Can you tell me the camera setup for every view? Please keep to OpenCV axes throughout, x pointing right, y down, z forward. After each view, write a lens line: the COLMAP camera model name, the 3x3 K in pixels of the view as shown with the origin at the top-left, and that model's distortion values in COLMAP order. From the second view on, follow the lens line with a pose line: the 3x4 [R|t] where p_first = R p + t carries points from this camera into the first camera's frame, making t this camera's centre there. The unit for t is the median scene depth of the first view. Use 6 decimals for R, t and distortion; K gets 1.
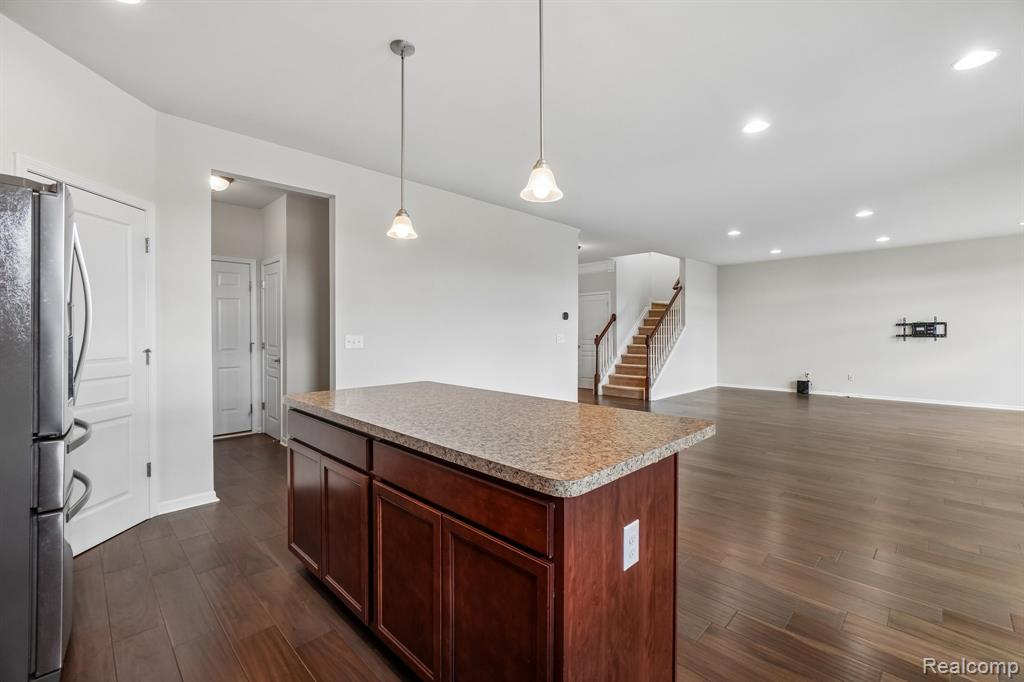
lens RADIAL K [[443.5, 0, 515.4], [0, 443.5, 332.2], [0, 0, 1]] dist [-0.002054, 0.000158]
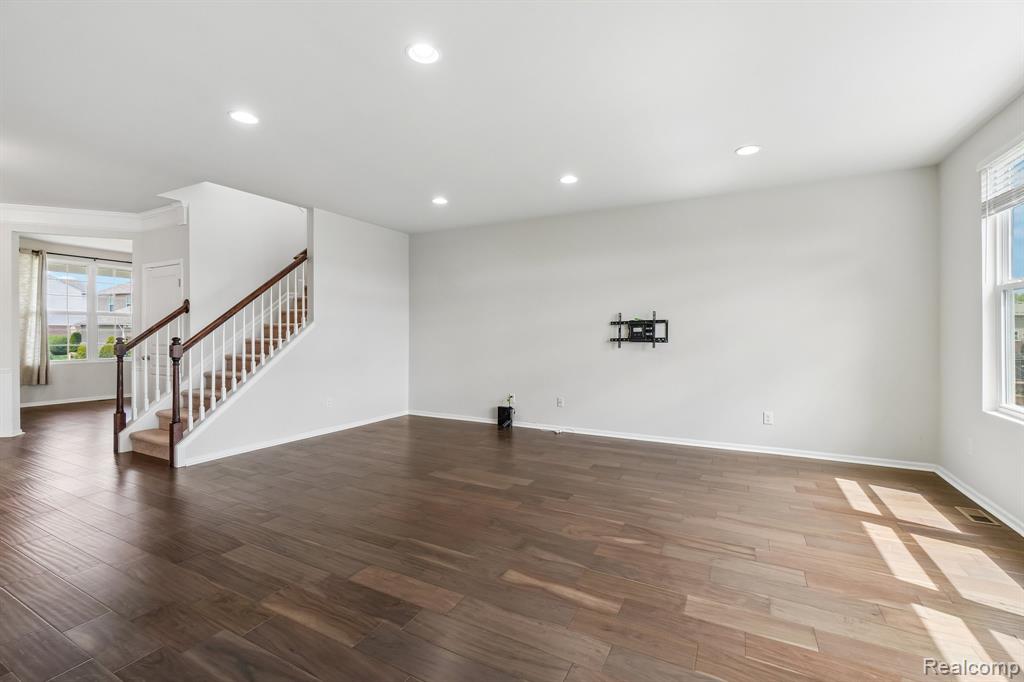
lens RADIAL K [[443.5, 0, 515.4], [0, 443.5, 332.2], [0, 0, 1]] dist [-0.002054, 0.000158]
pose [[0.955167, 0.003744, 0.296042, 0.525776], [-0.003217, 0.999992, -0.002269, -0.001443], [-0.296049, 0.001215, 0.955172, 0.404100]]
